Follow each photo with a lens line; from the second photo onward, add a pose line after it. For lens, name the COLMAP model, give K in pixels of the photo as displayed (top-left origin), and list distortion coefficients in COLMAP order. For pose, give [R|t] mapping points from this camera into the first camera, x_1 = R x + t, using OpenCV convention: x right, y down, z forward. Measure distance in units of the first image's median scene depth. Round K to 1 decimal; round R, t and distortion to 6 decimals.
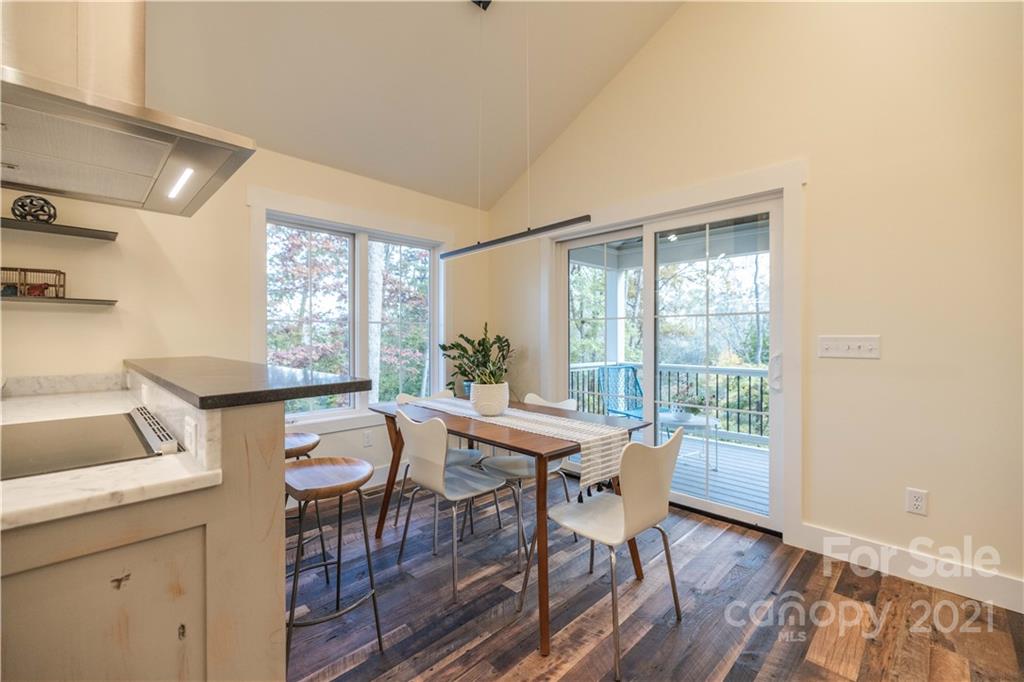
lens RADIAL K [[431.6, 0, 516.2], [0, 431.6, 336.0], [0, 0, 1]] dist [0.001642, 0.000720]
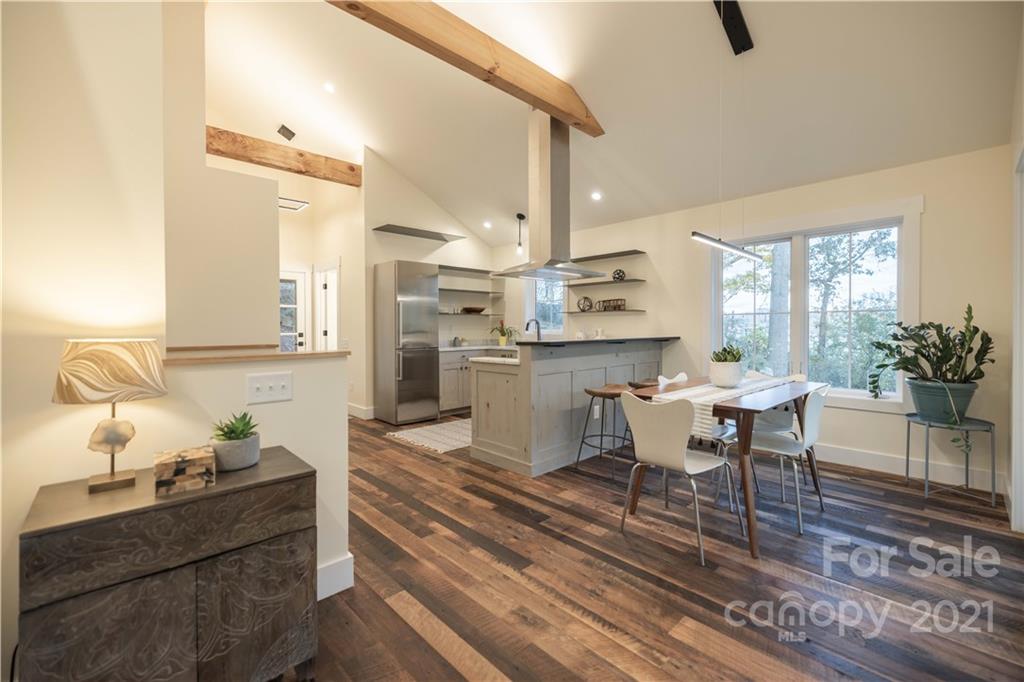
lens RADIAL K [[431.6, 0, 507.6], [0, 431.6, 333.0], [0, 0, 1]] dist [0.001642, 0.000720]
pose [[-0.040033, 0.013065, -0.999113, 1.384456], [0.006202, 0.999898, 0.012827, 0.003685], [0.999179, -0.005683, -0.040110, 0.462844]]
